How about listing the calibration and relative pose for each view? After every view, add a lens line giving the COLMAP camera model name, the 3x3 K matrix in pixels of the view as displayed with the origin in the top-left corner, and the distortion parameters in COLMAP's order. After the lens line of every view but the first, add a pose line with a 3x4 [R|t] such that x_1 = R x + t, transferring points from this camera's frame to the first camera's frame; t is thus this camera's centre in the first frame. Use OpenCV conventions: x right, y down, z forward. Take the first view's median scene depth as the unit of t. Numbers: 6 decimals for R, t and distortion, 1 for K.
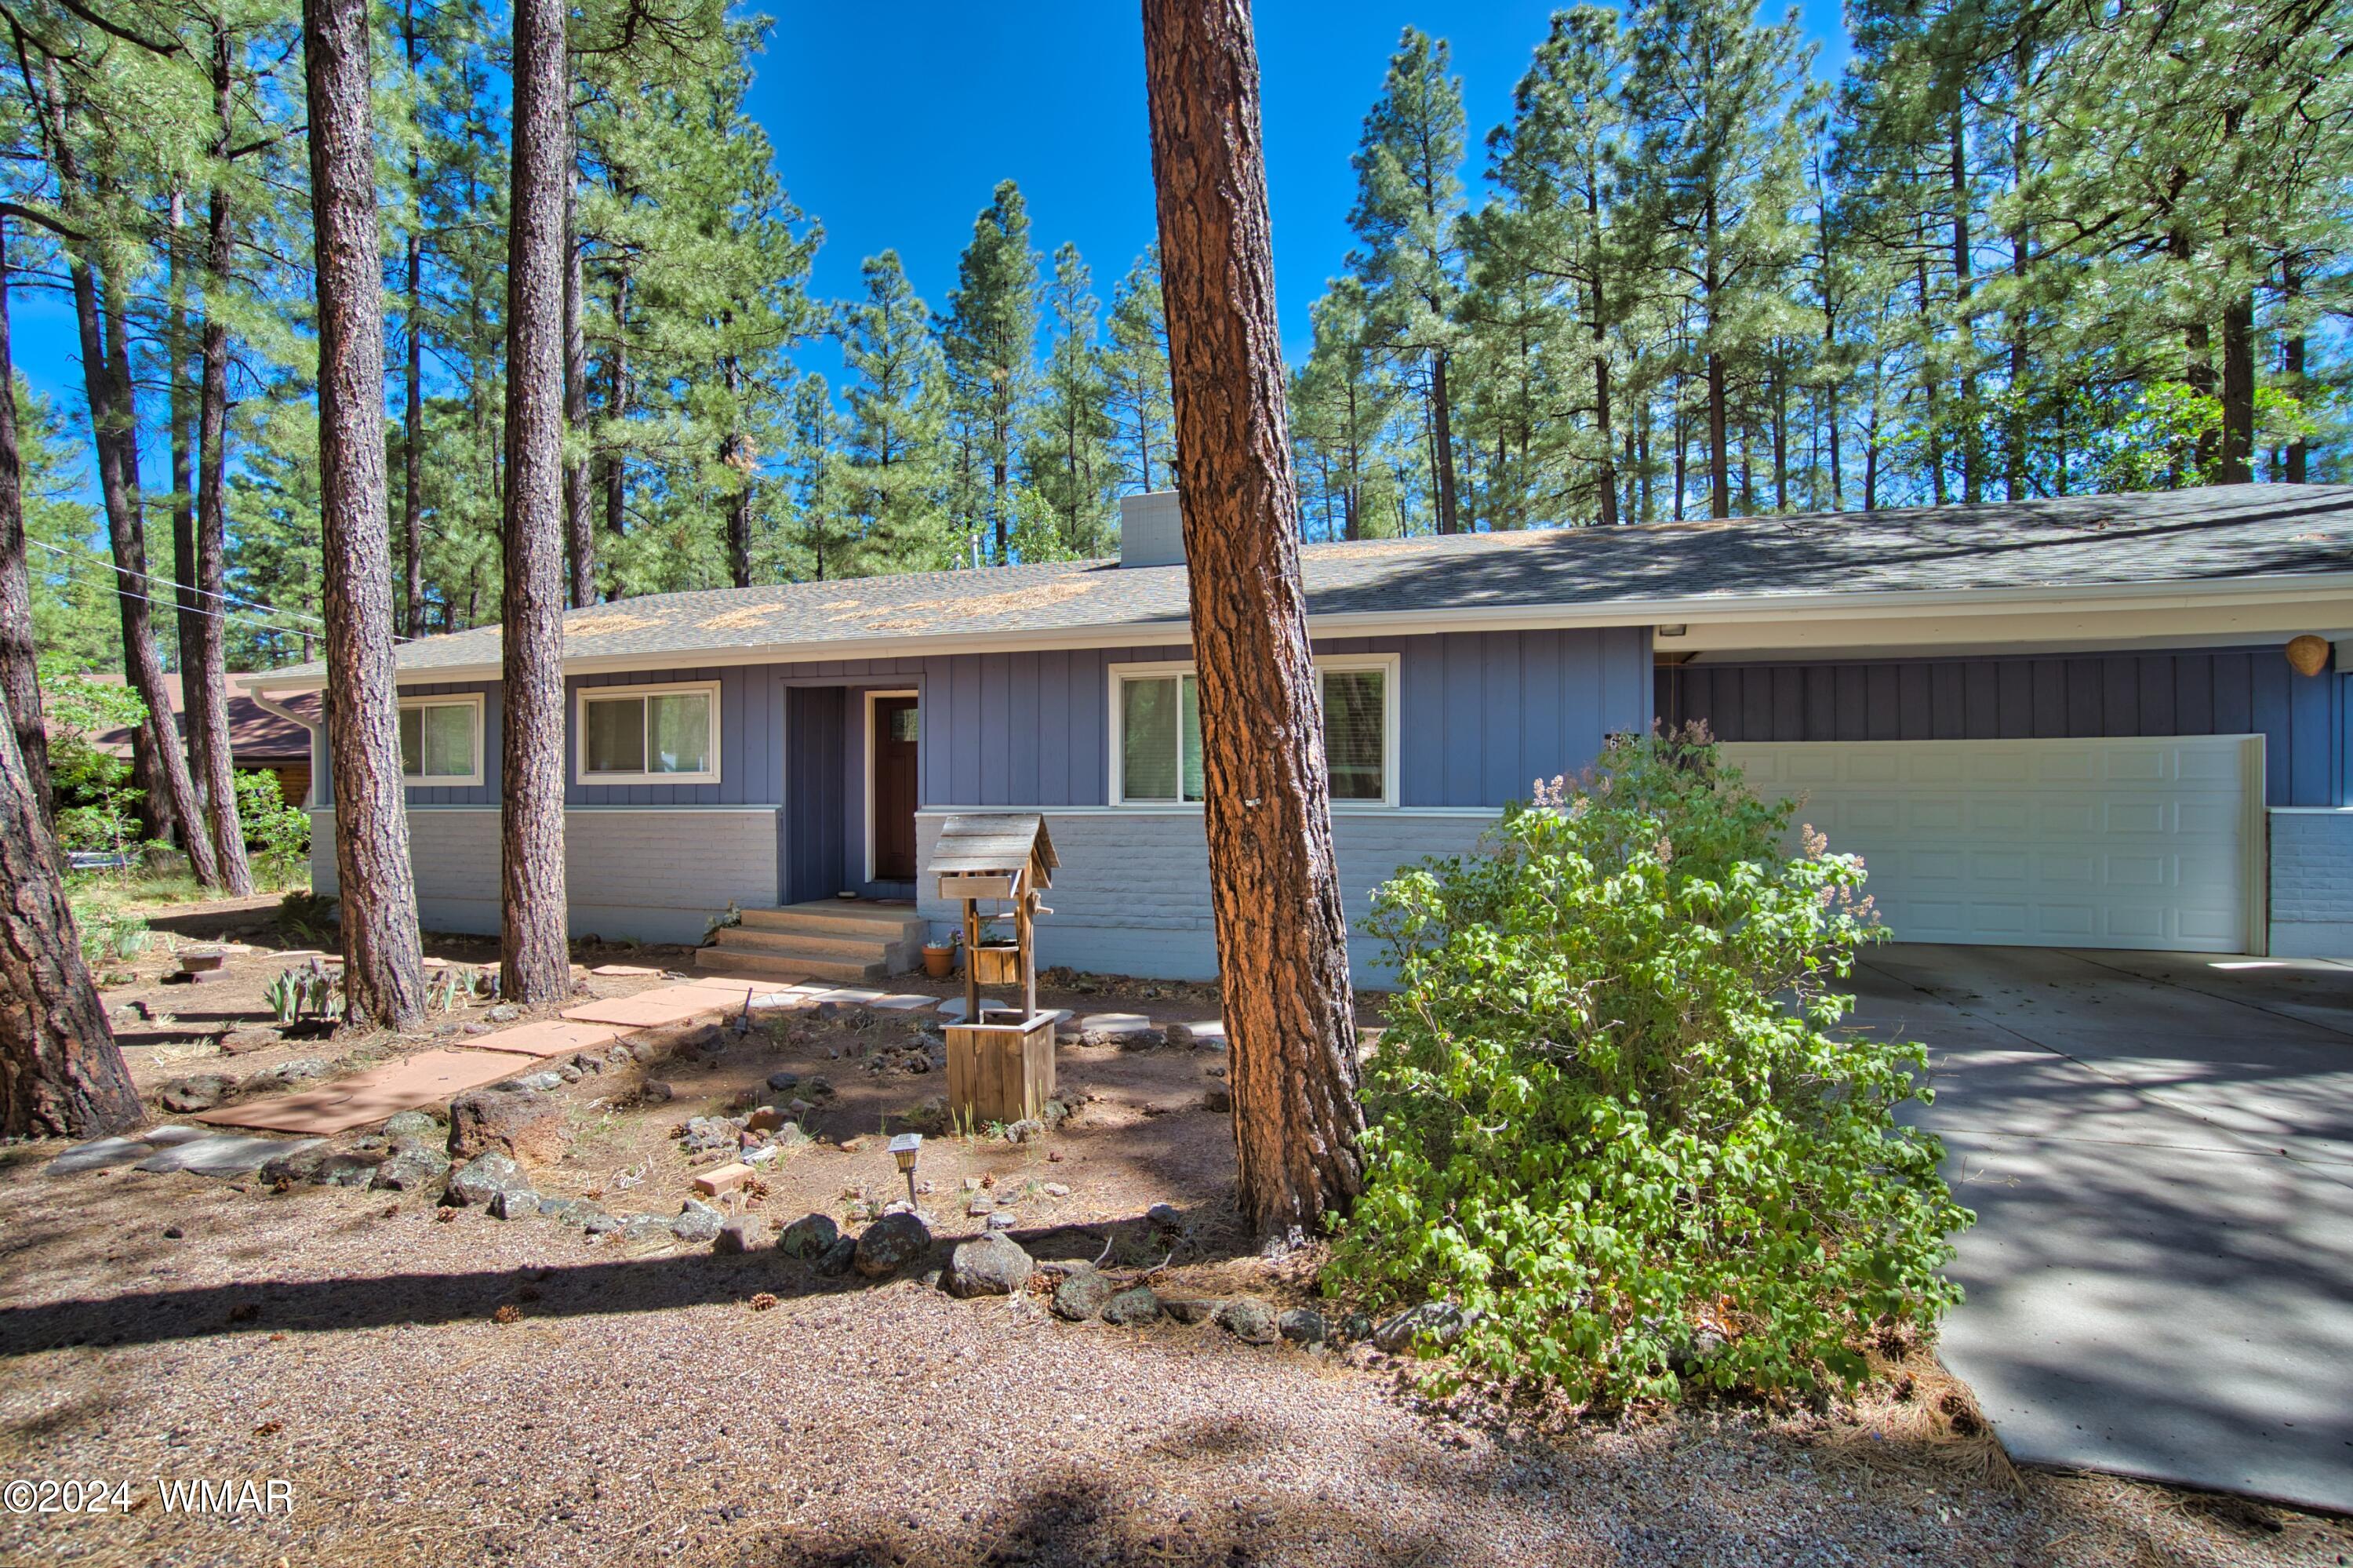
lens RADIAL K [[1086.8, 0, 1179.0], [0, 1086.8, 794.3], [0, 0, 1]] dist [-0.027635, 0.006533]
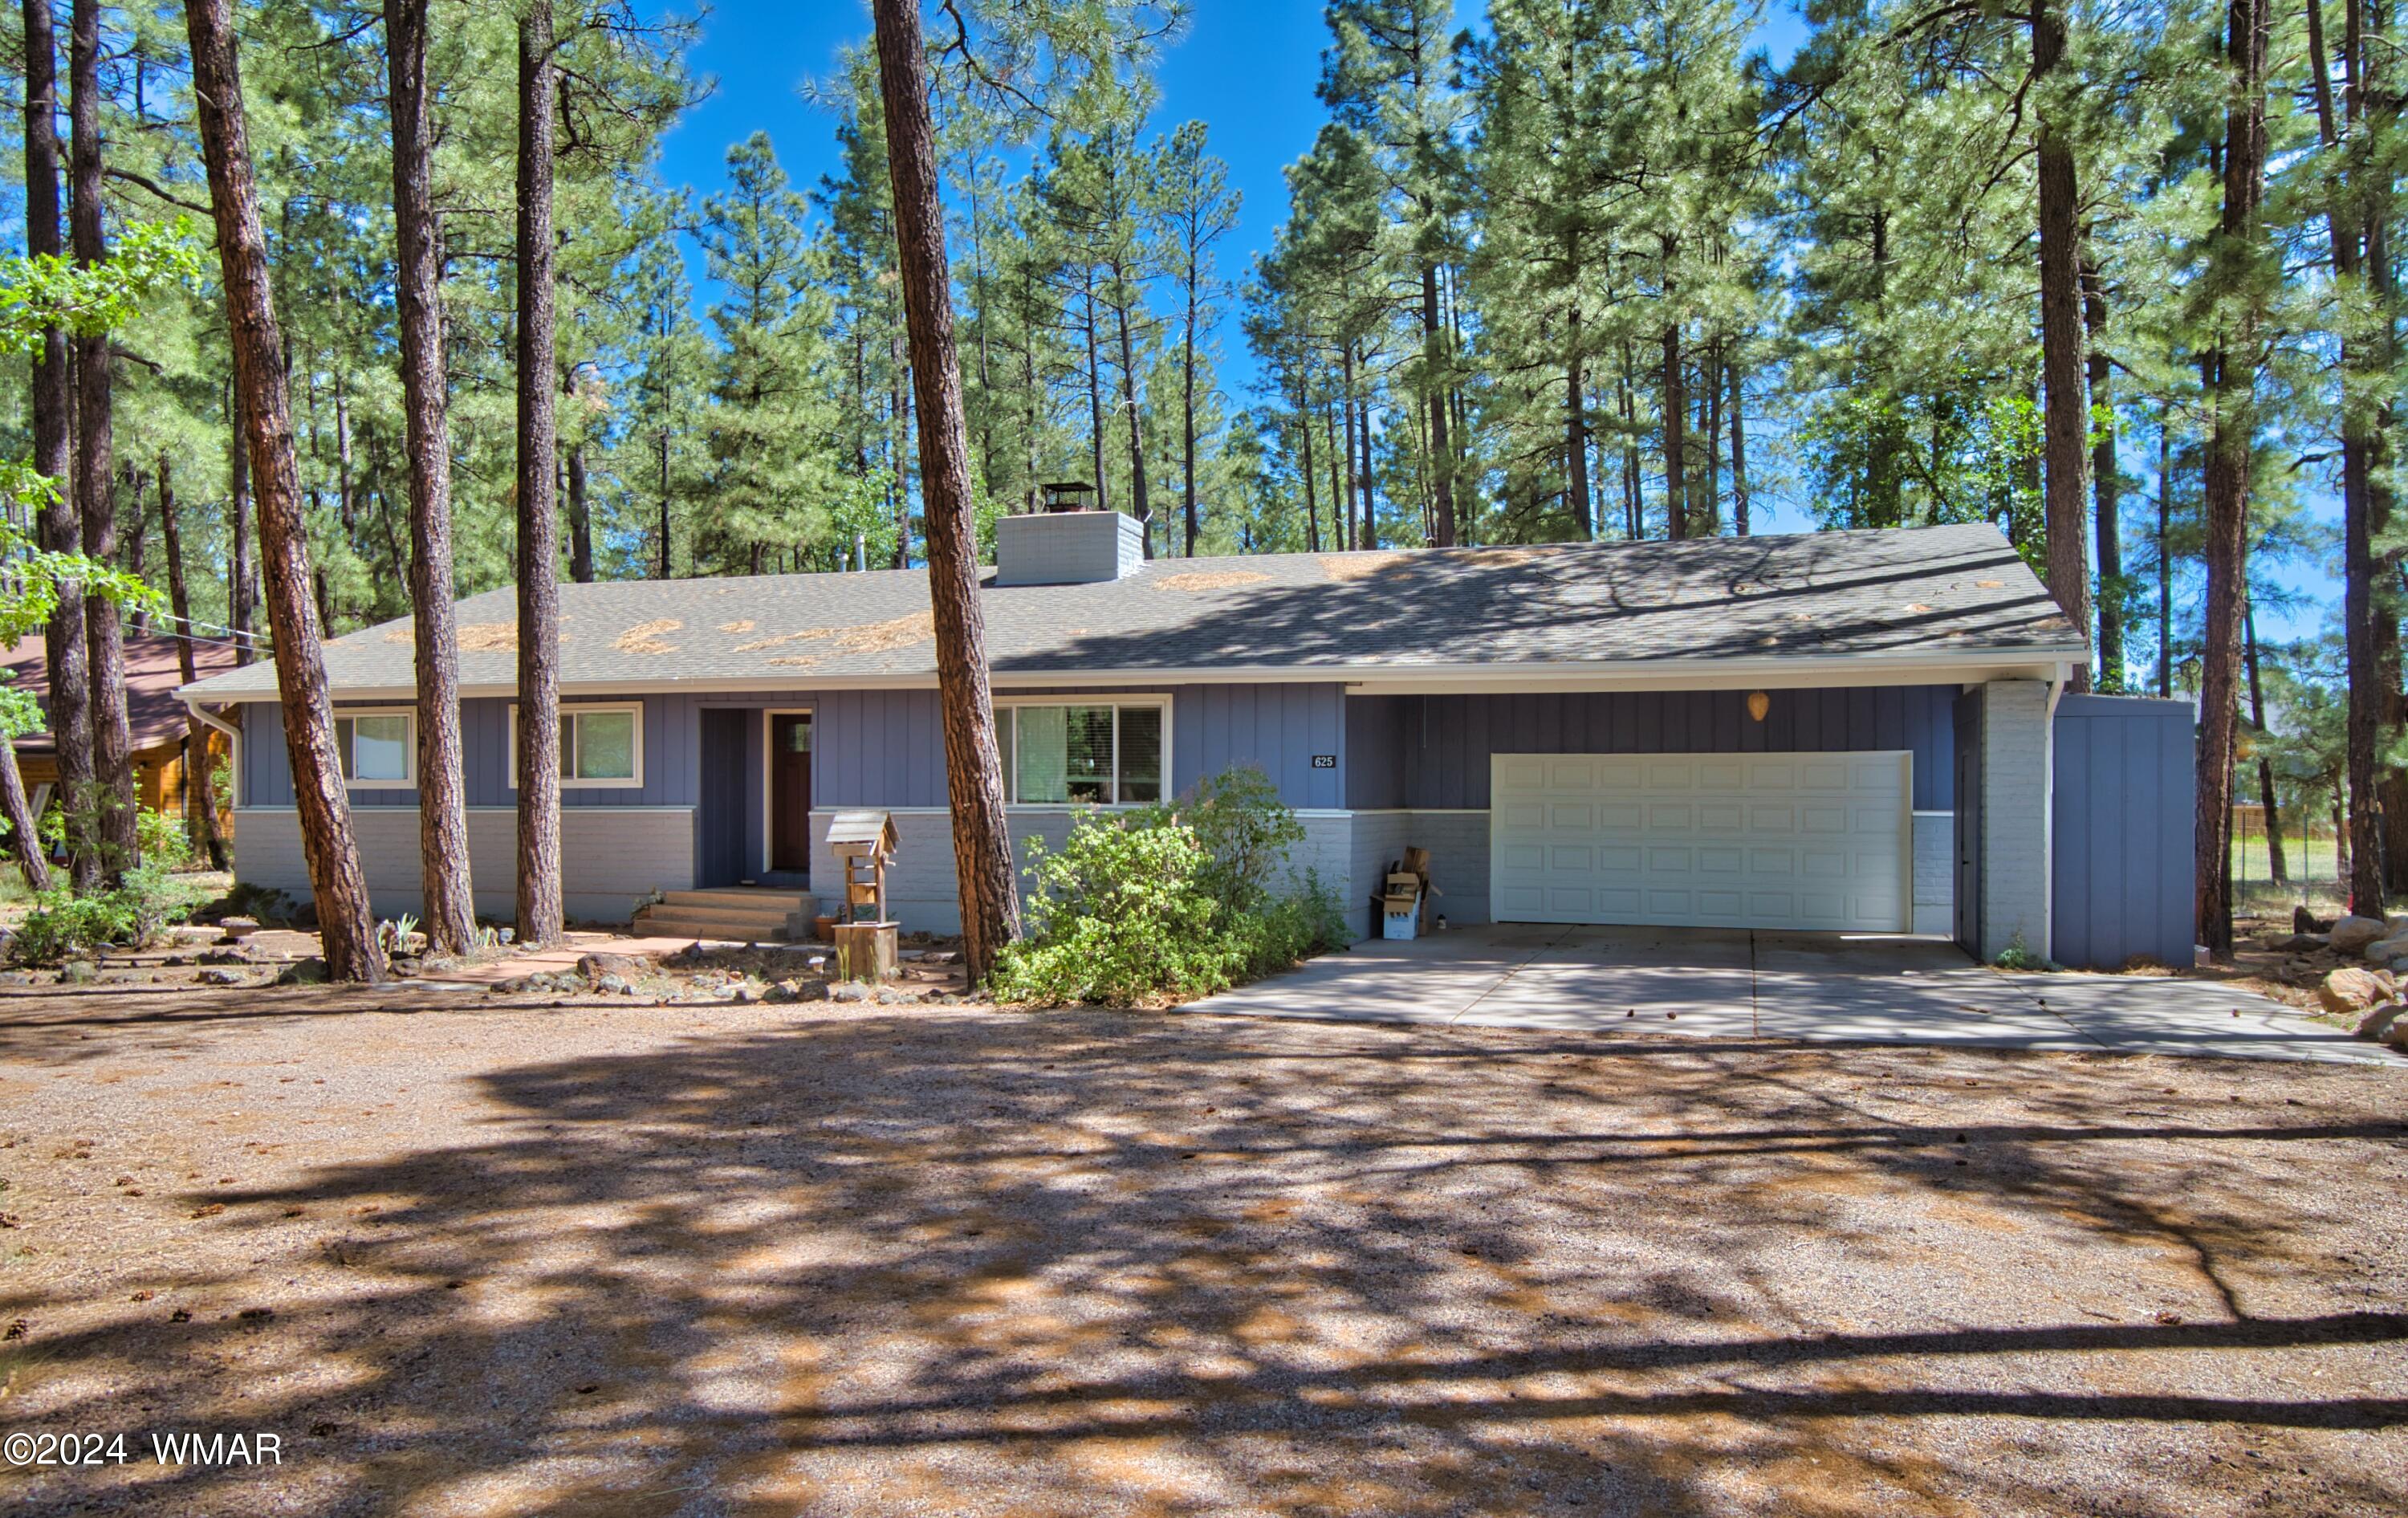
lens RADIAL K [[1805.1, 0, 1243.2], [0, 1805.1, 798.2], [0, 0, 1]] dist [0.029360, 0.027702]
pose [[0.999907, 0.001788, 0.013504, 0.215905], [-0.001841, 0.999991, 0.003883, -0.008133], [-0.013497, -0.003908, 0.999901, -1.029774]]
